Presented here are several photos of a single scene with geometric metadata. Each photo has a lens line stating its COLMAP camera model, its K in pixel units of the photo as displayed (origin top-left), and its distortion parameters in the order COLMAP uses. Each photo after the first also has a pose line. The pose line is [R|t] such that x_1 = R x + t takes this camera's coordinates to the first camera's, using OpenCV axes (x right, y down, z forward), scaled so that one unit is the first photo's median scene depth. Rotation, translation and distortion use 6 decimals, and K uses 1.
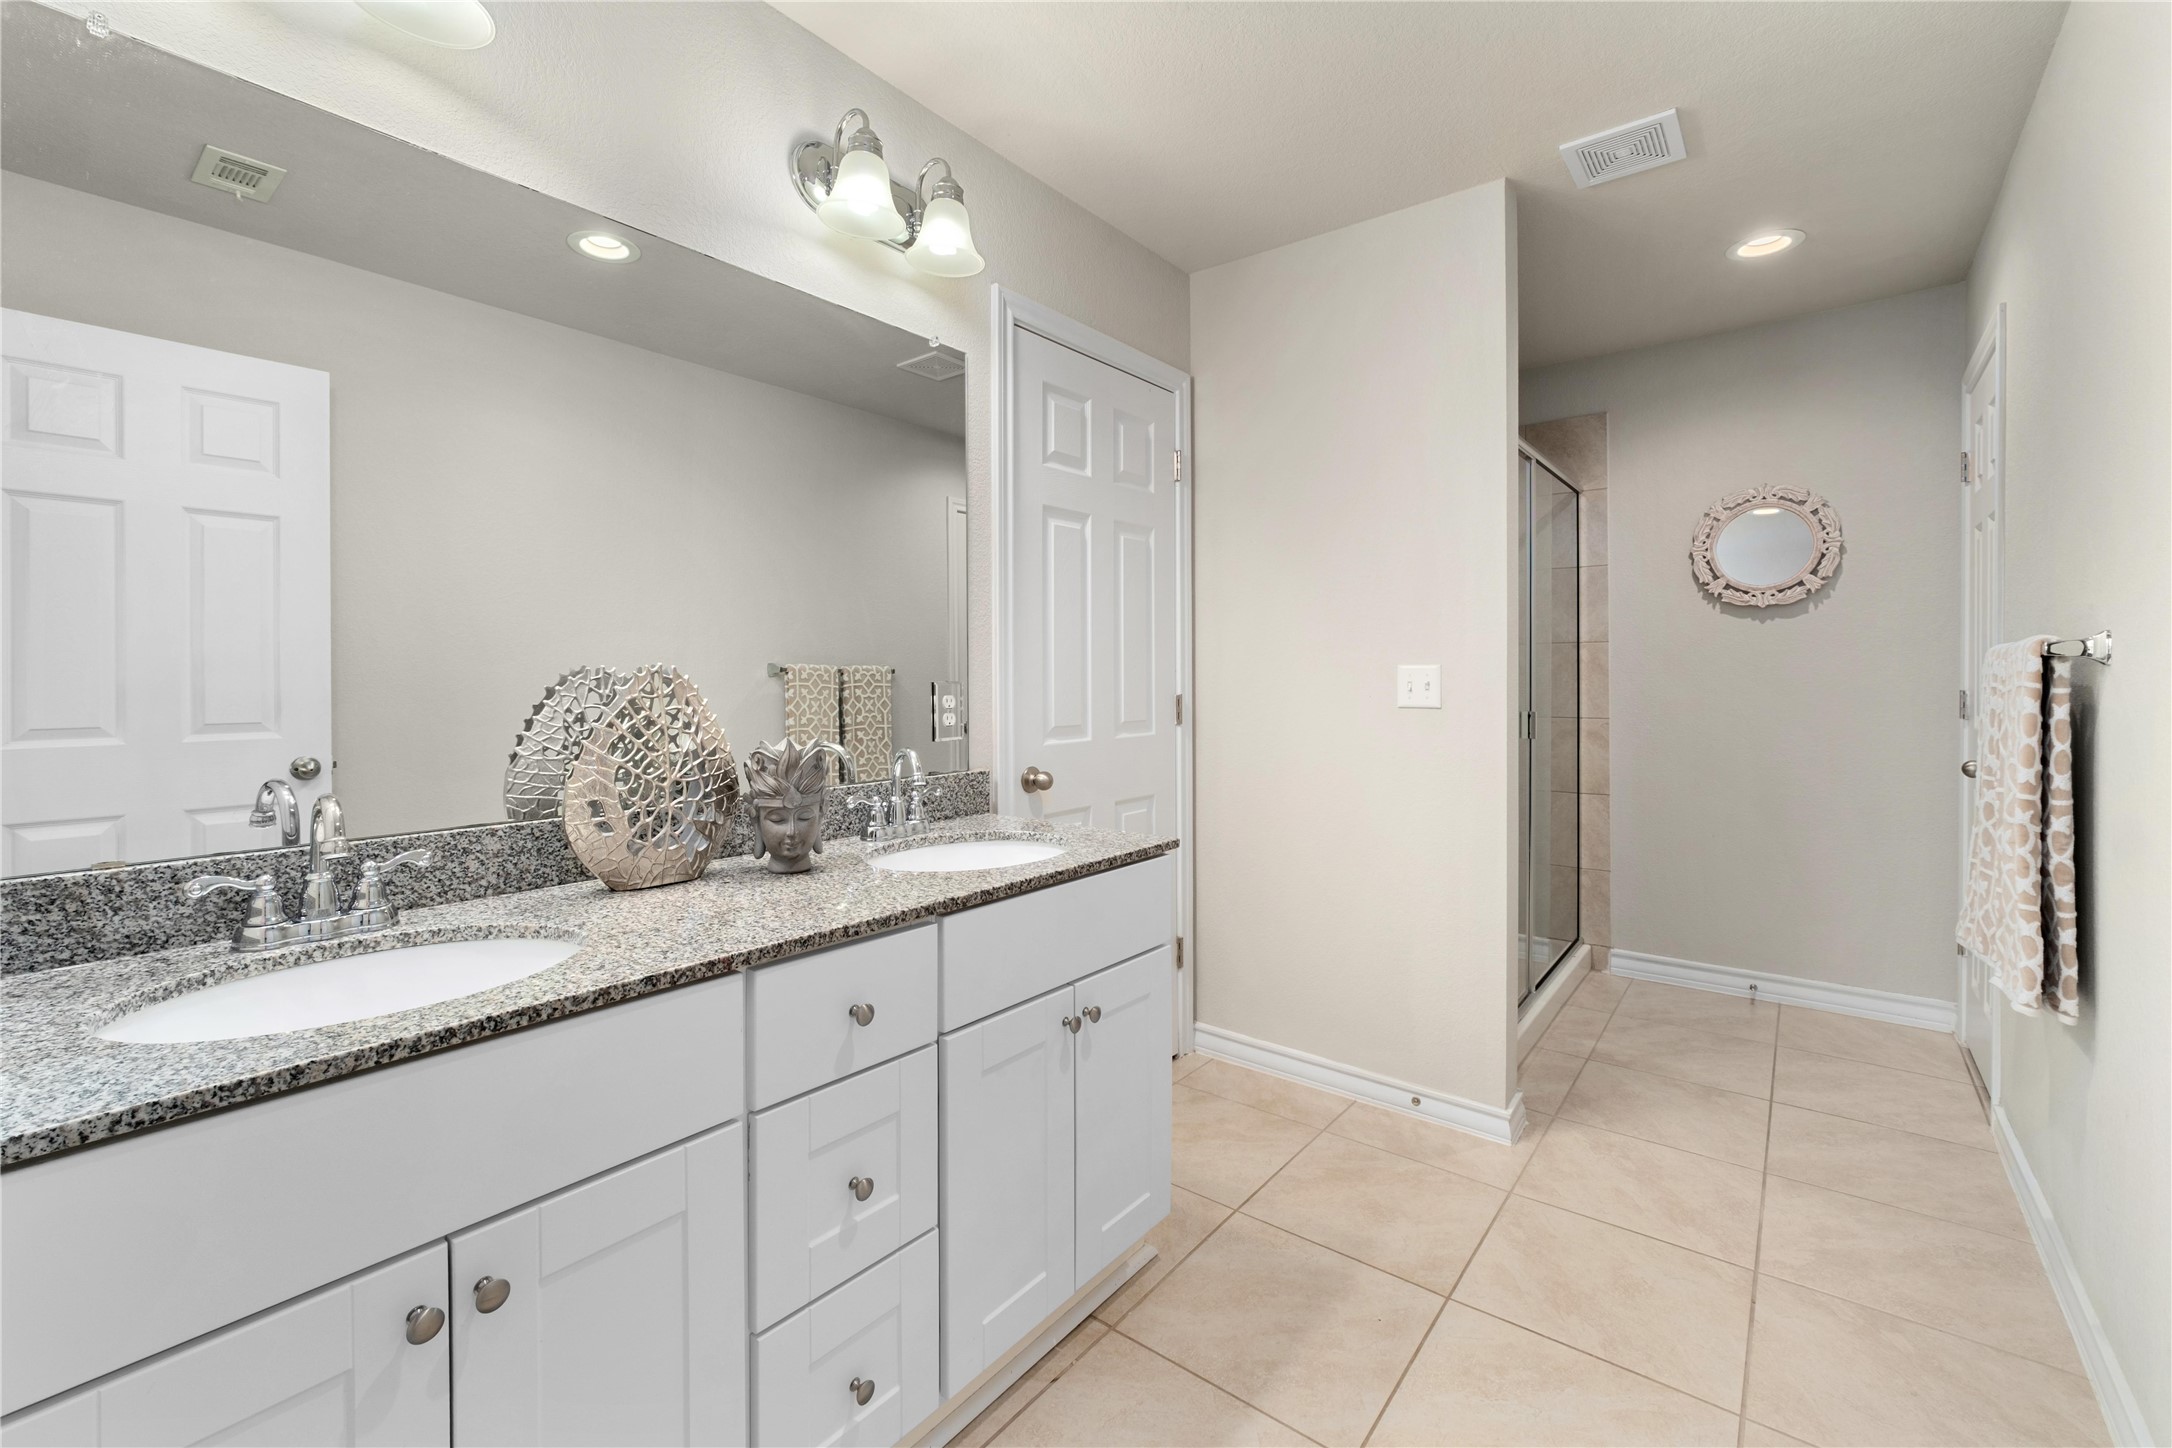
lens RADIAL K [[897.8, 0, 1085.3], [0, 897.8, 695.3], [0, 0, 1]] dist [-0.012300, 0.001228]
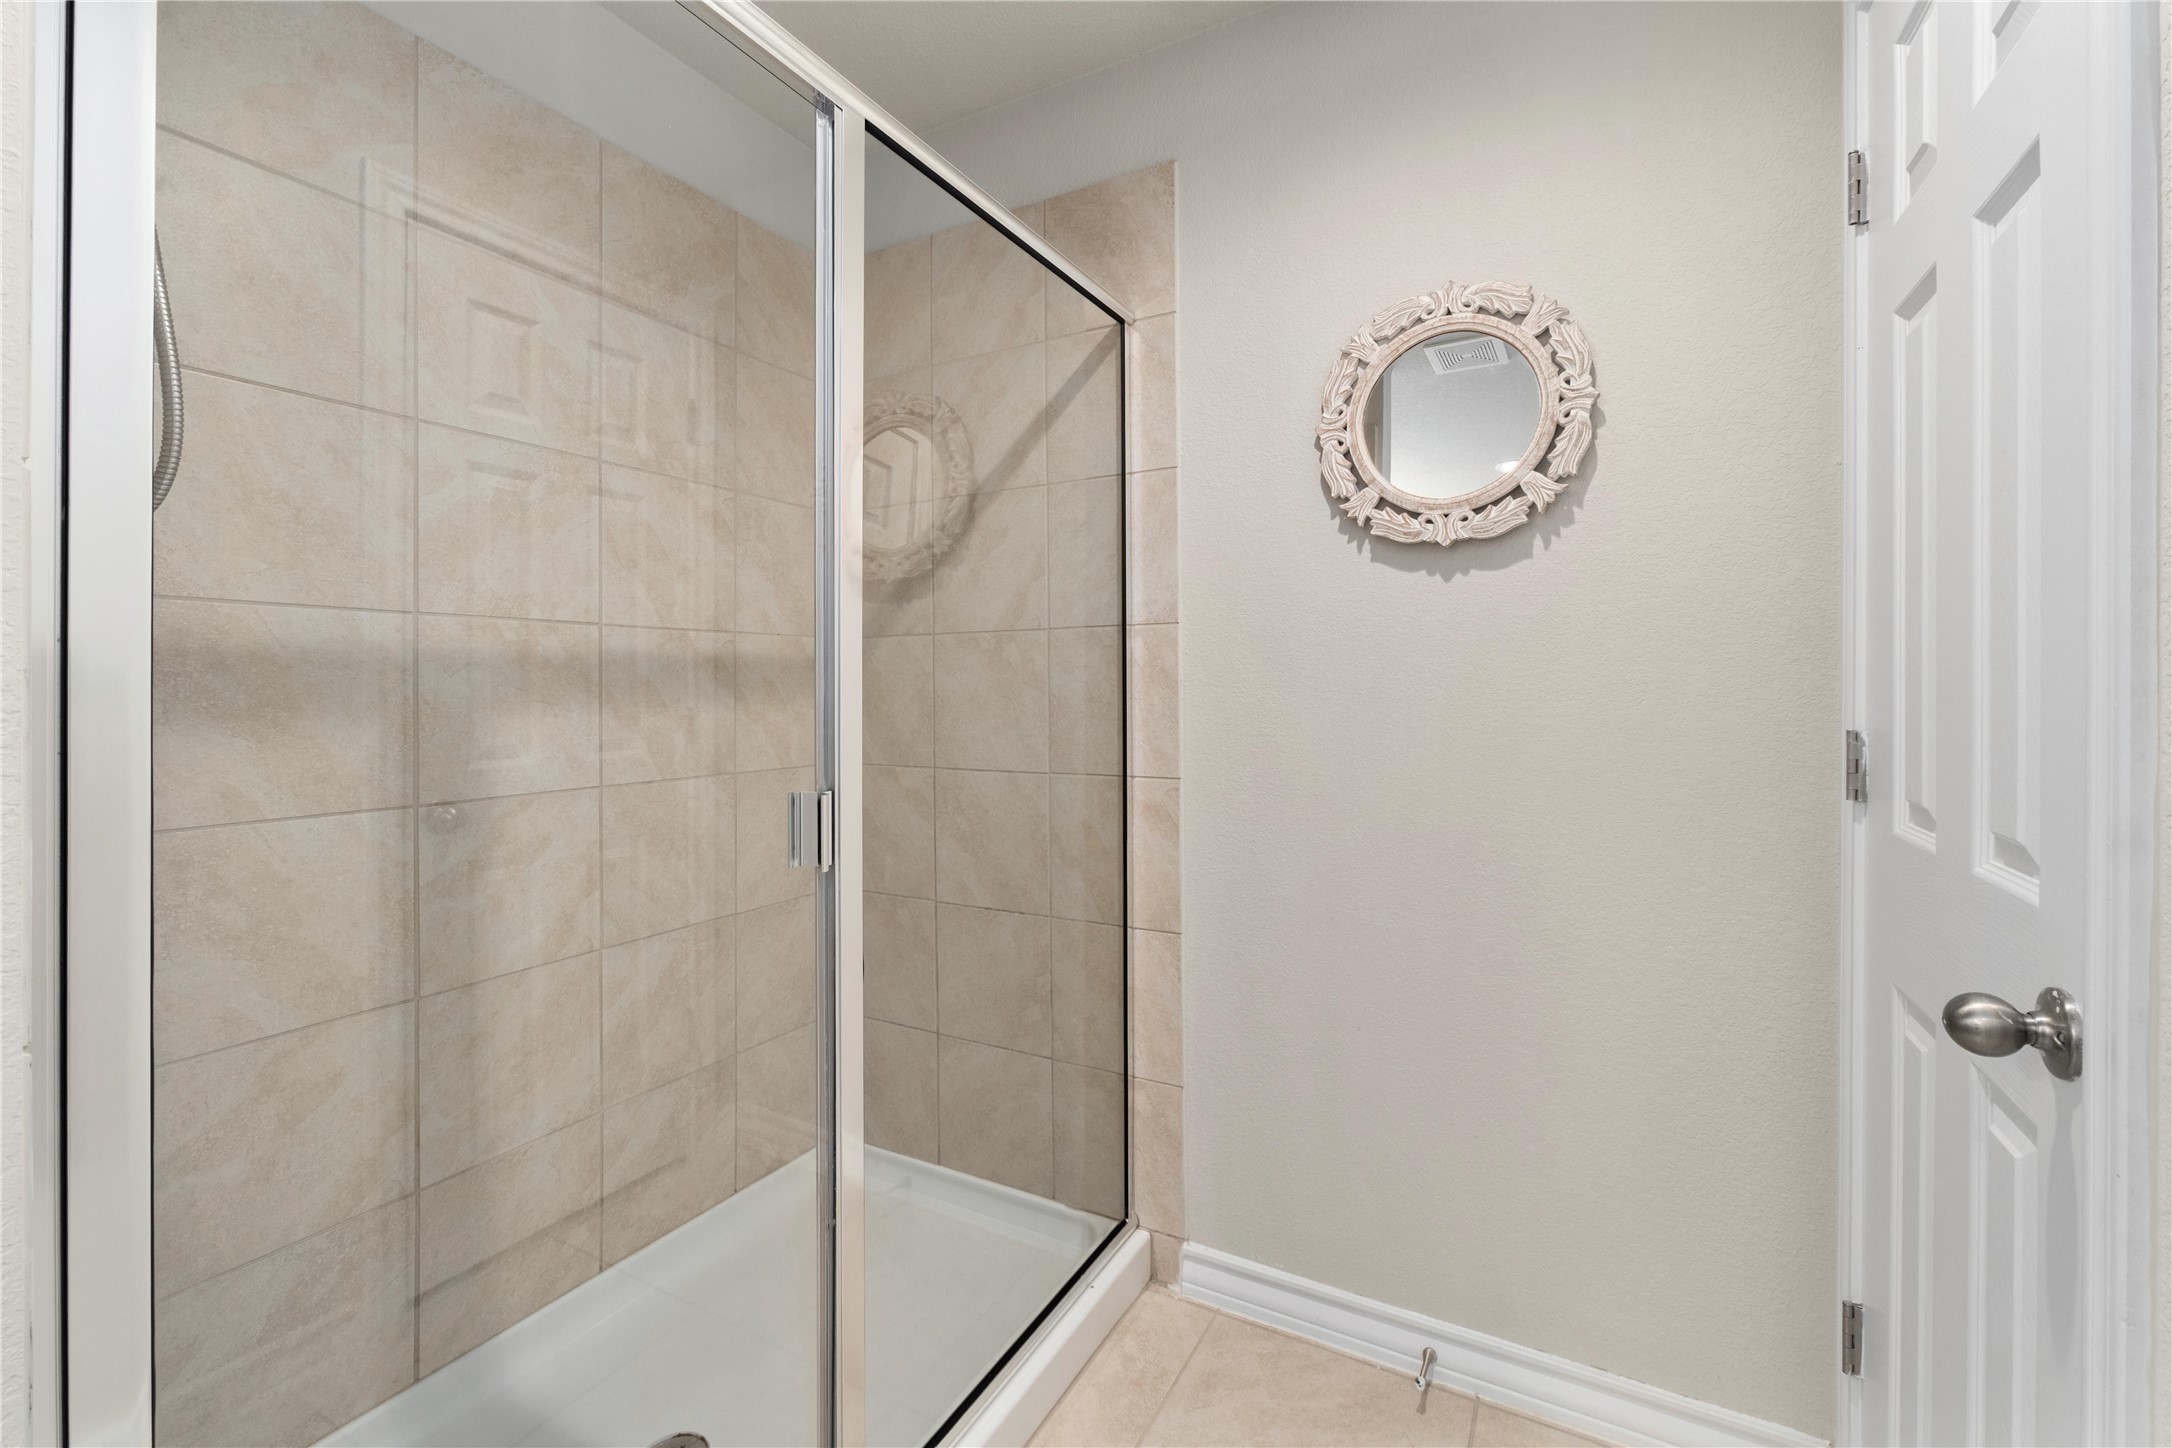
lens RADIAL K [[897.8, 0, 1086.5], [0, 897.8, 706.3], [0, 0, 1]] dist [-0.012300, 0.001228]
pose [[0.987643, 0.002326, 0.156704, 0.453017], [-0.001511, 0.999985, -0.005320, -0.010820], [-0.156714, 0.005017, 0.987631, 0.513111]]
